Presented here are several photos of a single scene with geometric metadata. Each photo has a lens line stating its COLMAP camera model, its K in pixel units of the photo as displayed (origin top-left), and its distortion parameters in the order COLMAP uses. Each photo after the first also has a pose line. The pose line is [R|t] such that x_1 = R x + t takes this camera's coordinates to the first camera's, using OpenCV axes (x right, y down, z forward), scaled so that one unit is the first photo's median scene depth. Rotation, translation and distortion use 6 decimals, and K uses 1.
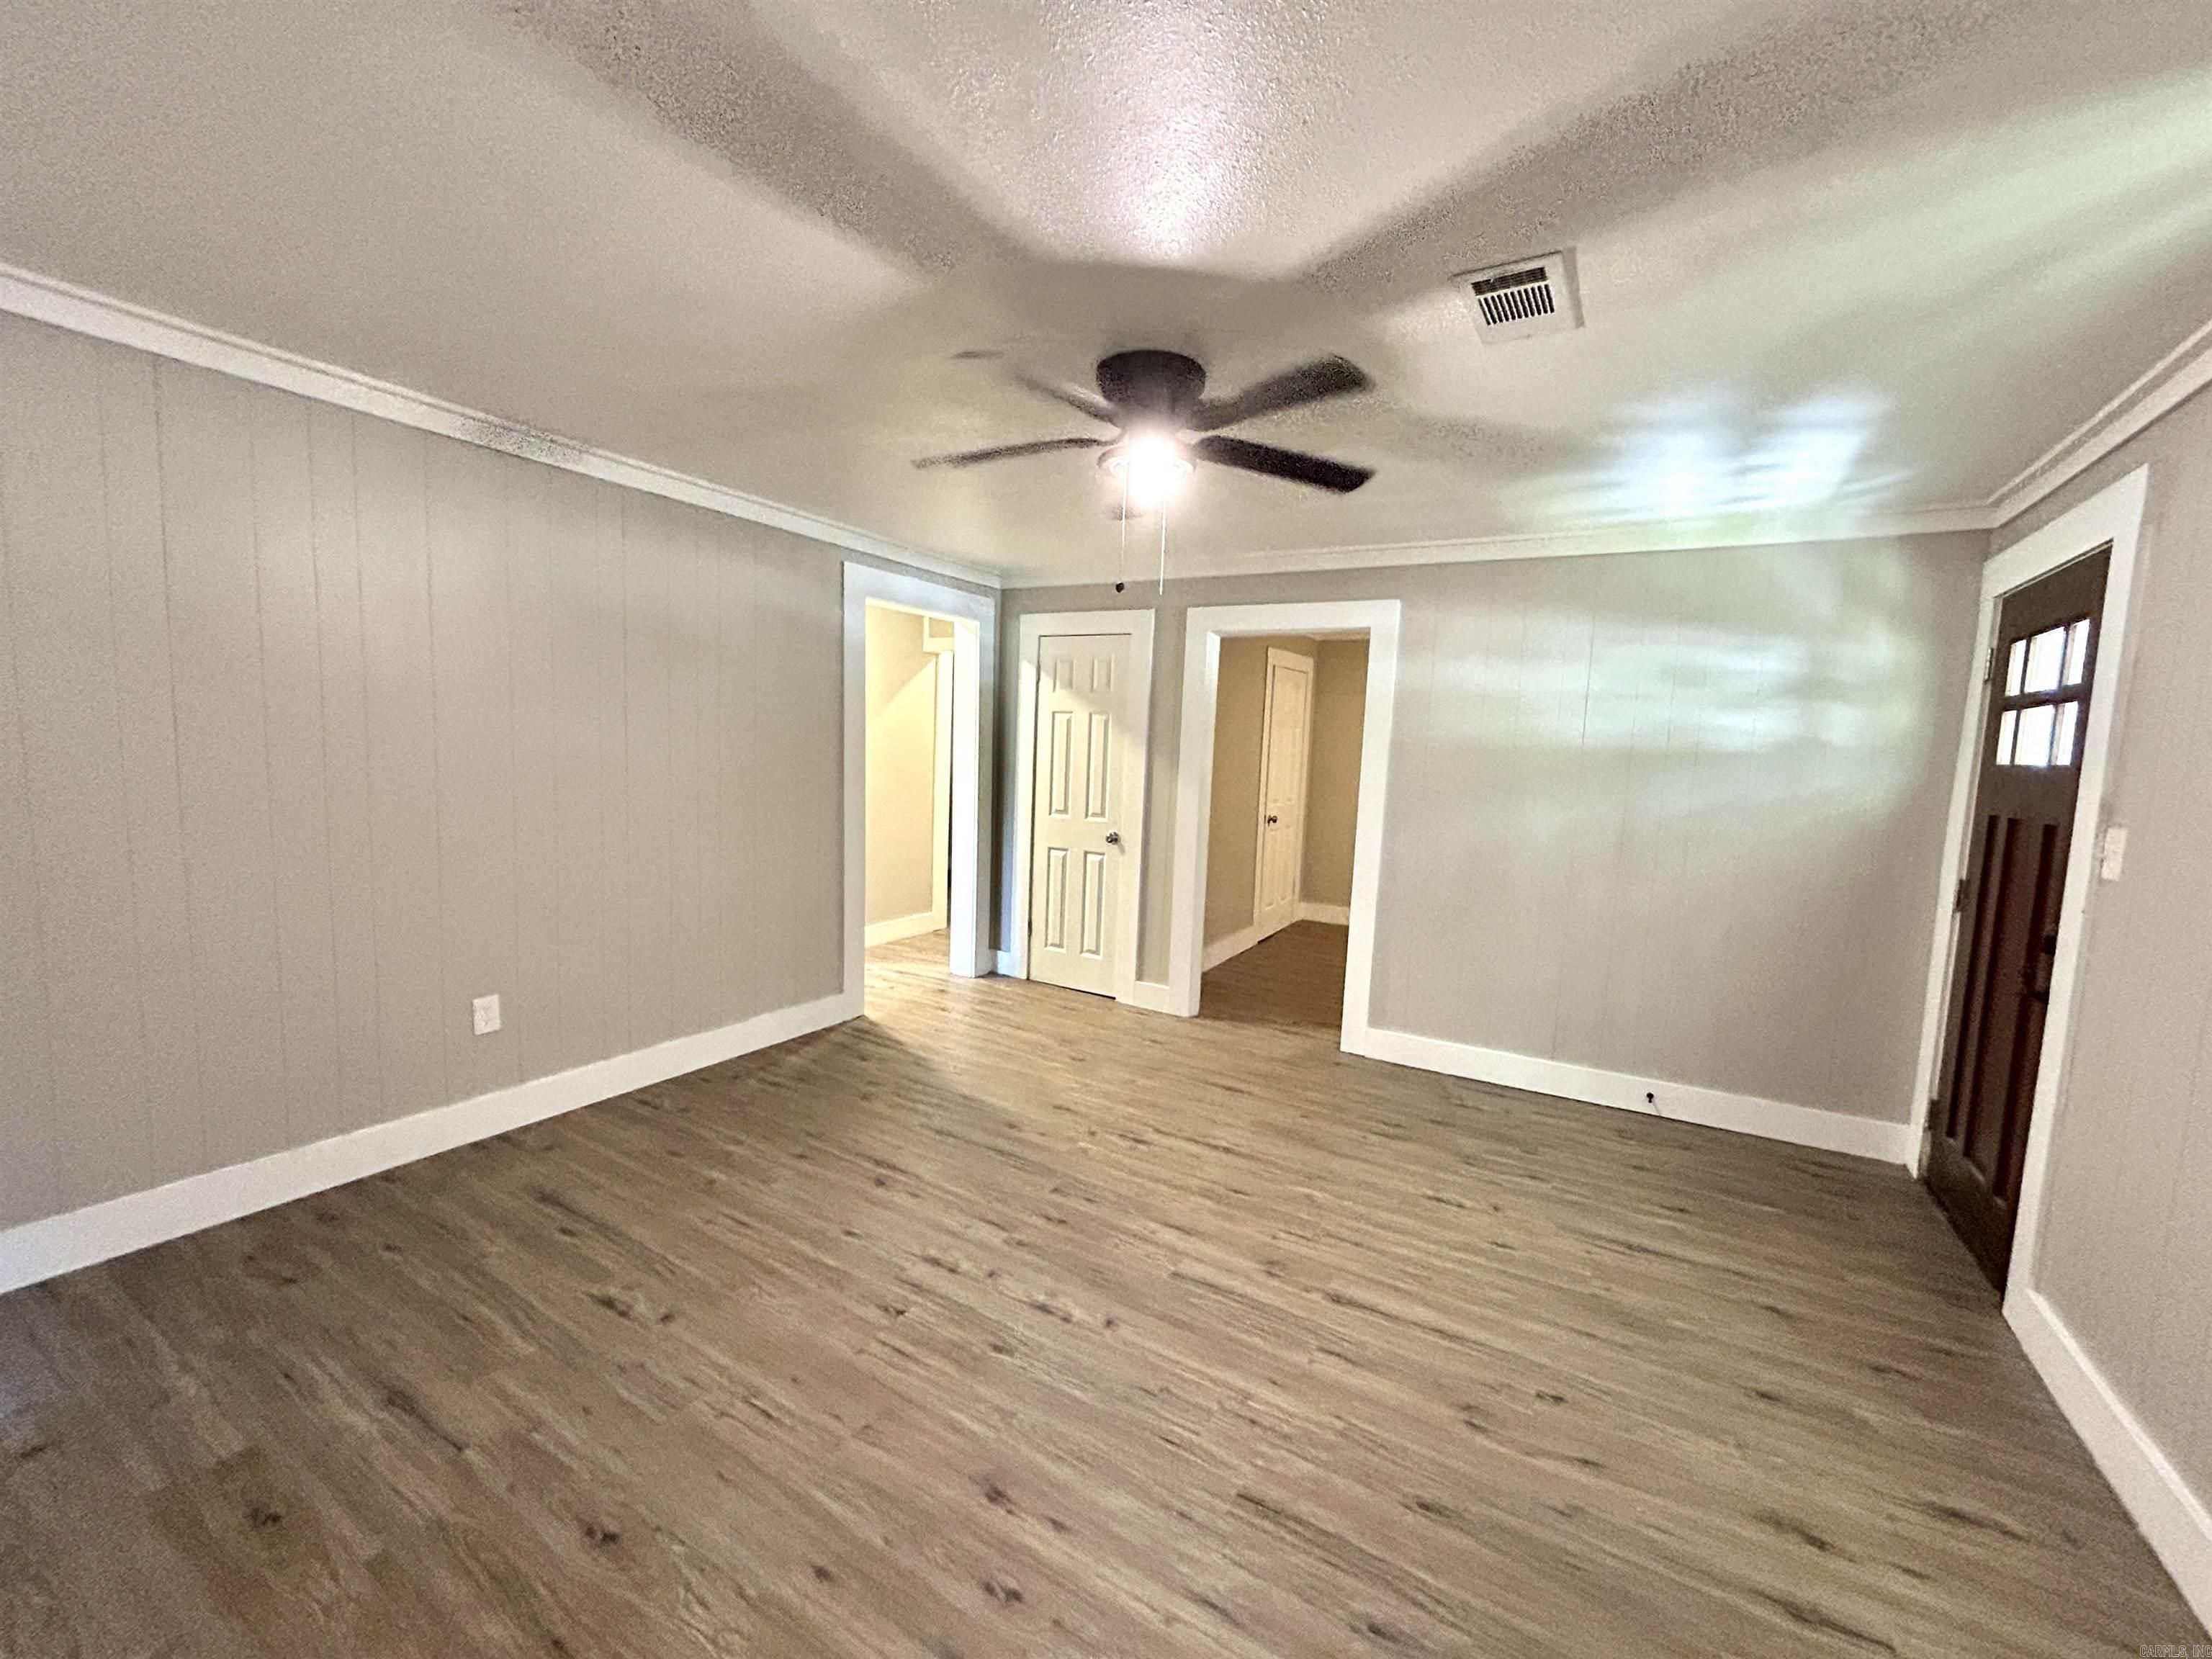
lens RADIAL K [[892.8, 0, 1105.7], [0, 892.8, 829.1], [0, 0, 1]] dist [-0.002392, 0.000708]
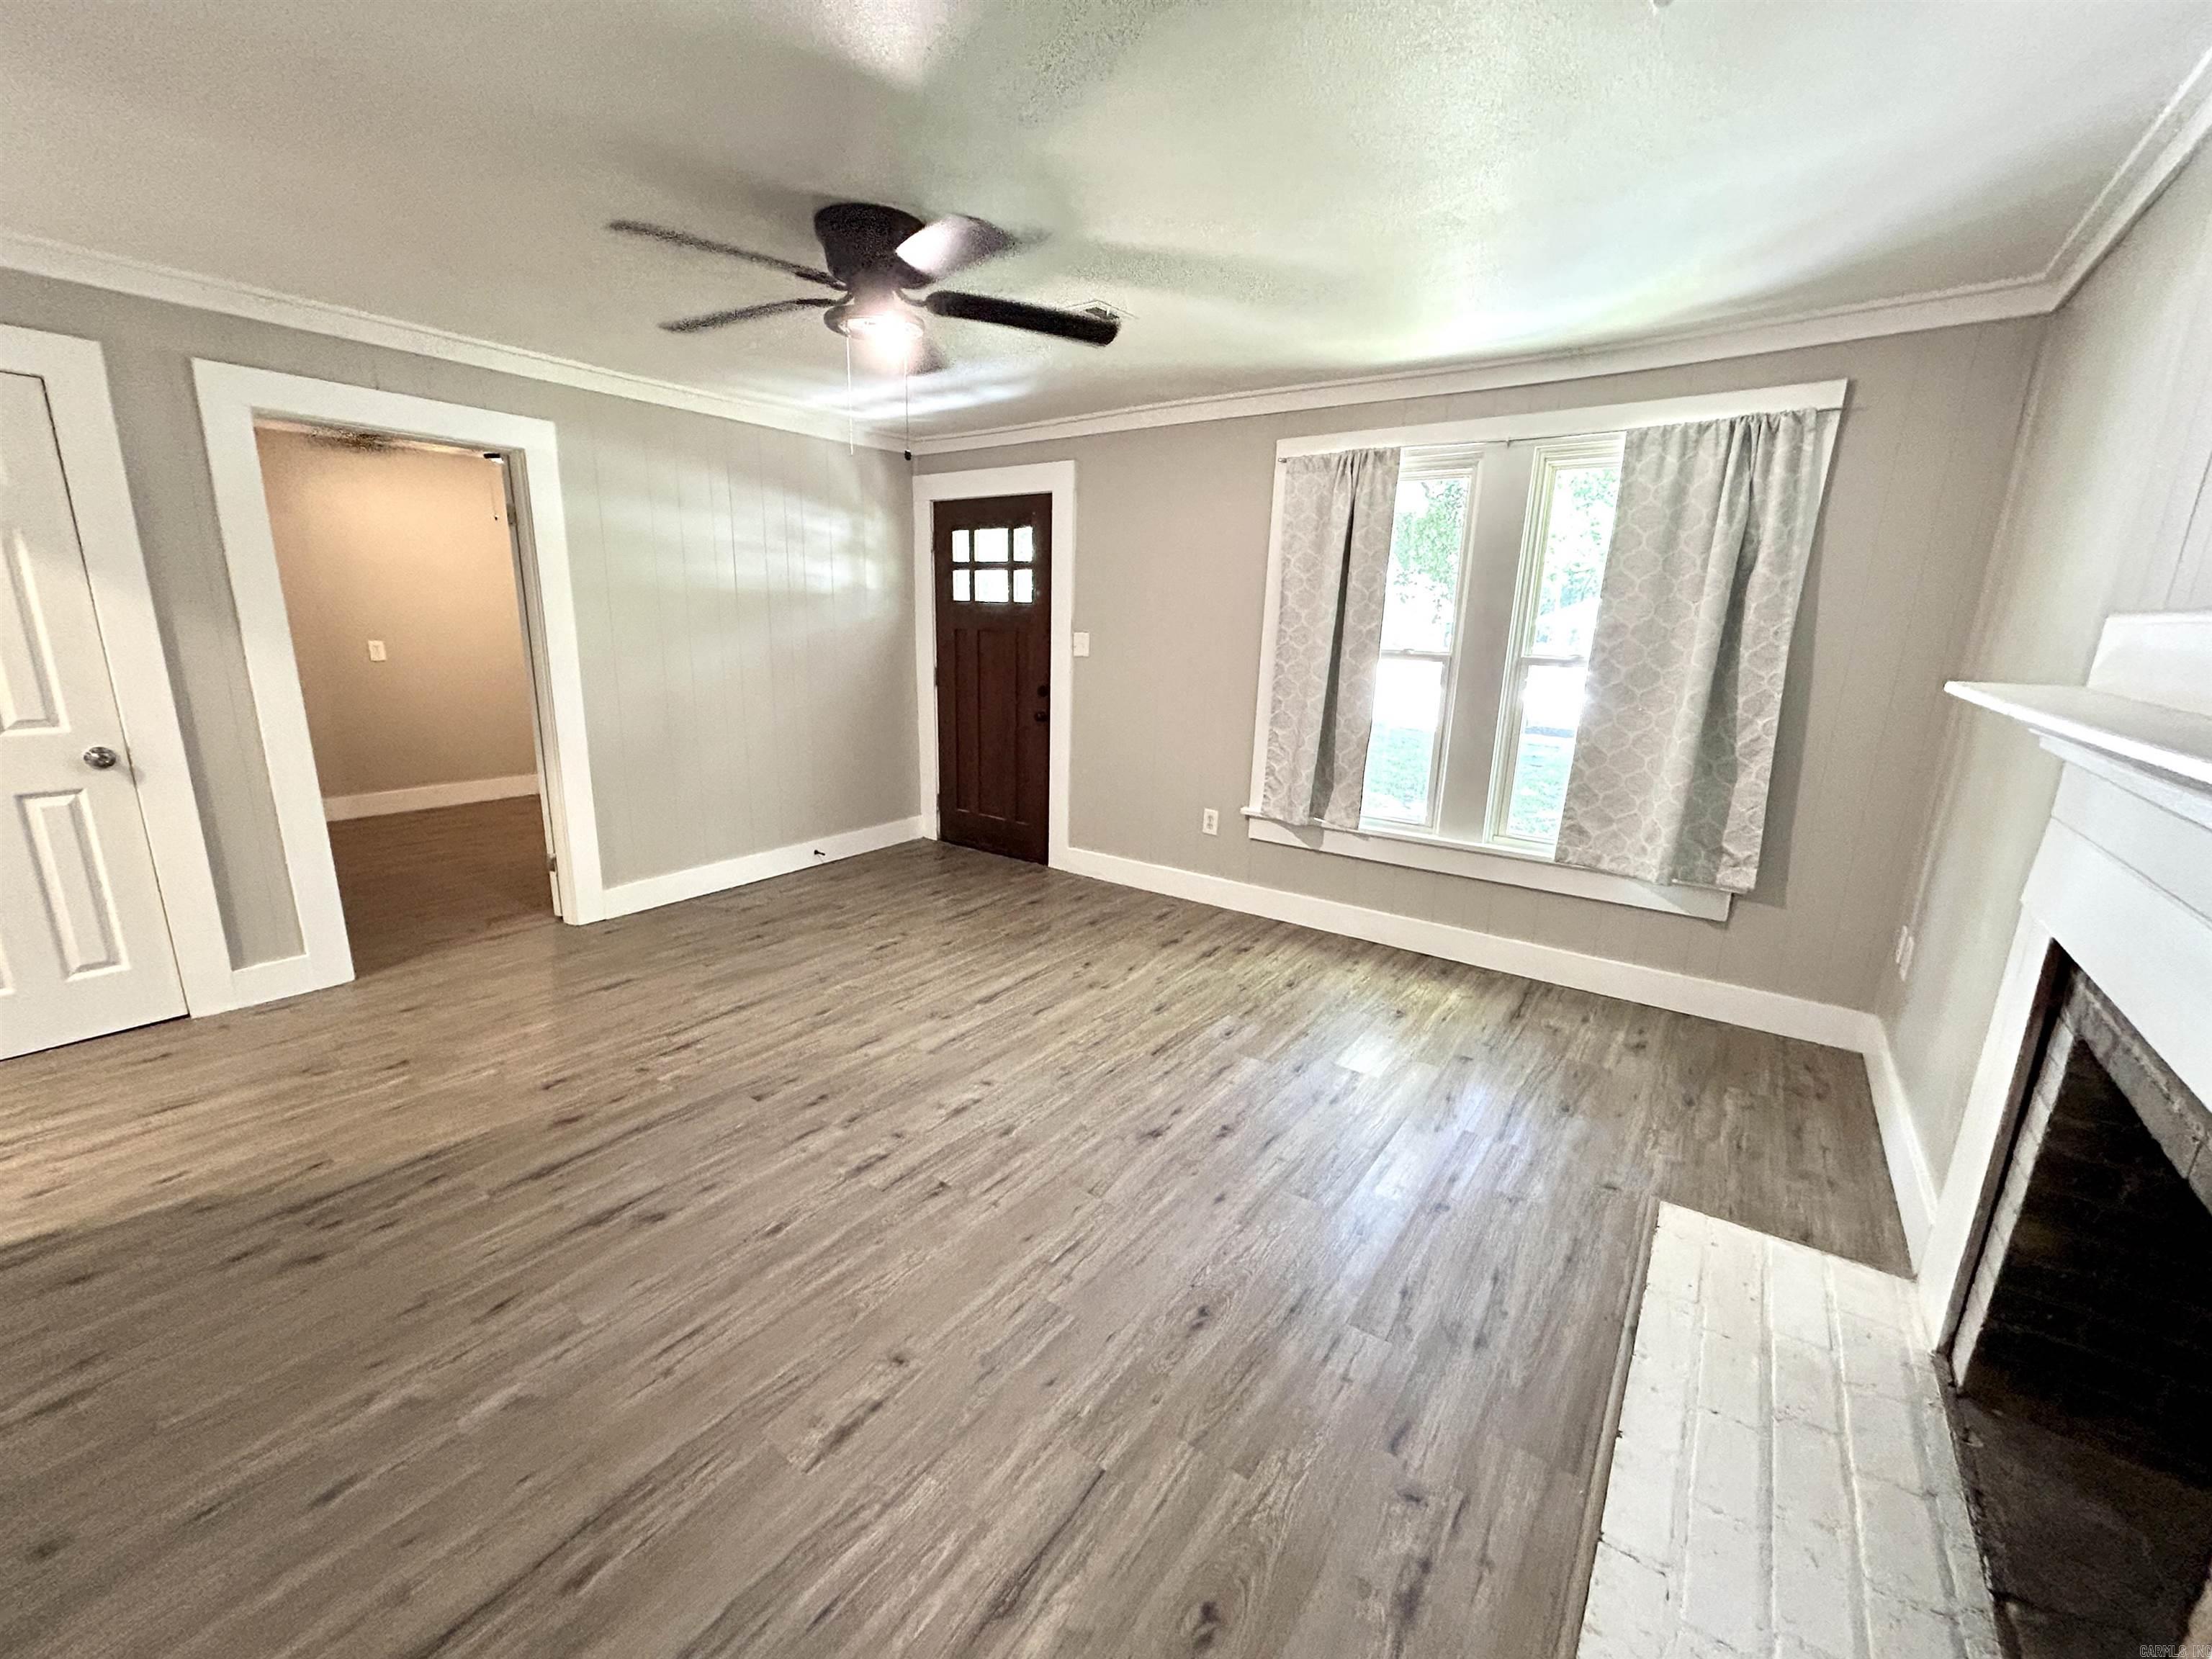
lens RADIAL K [[892.8, 0, 1099.3], [0, 892.8, 831.9], [0, 0, 1]] dist [-0.002392, 0.000708]
pose [[0.095980, -0.276196, 0.956297, -0.810857], [0.073623, 0.960070, 0.269897, -0.085719], [-0.992657, 0.044500, 0.112482, 0.511902]]
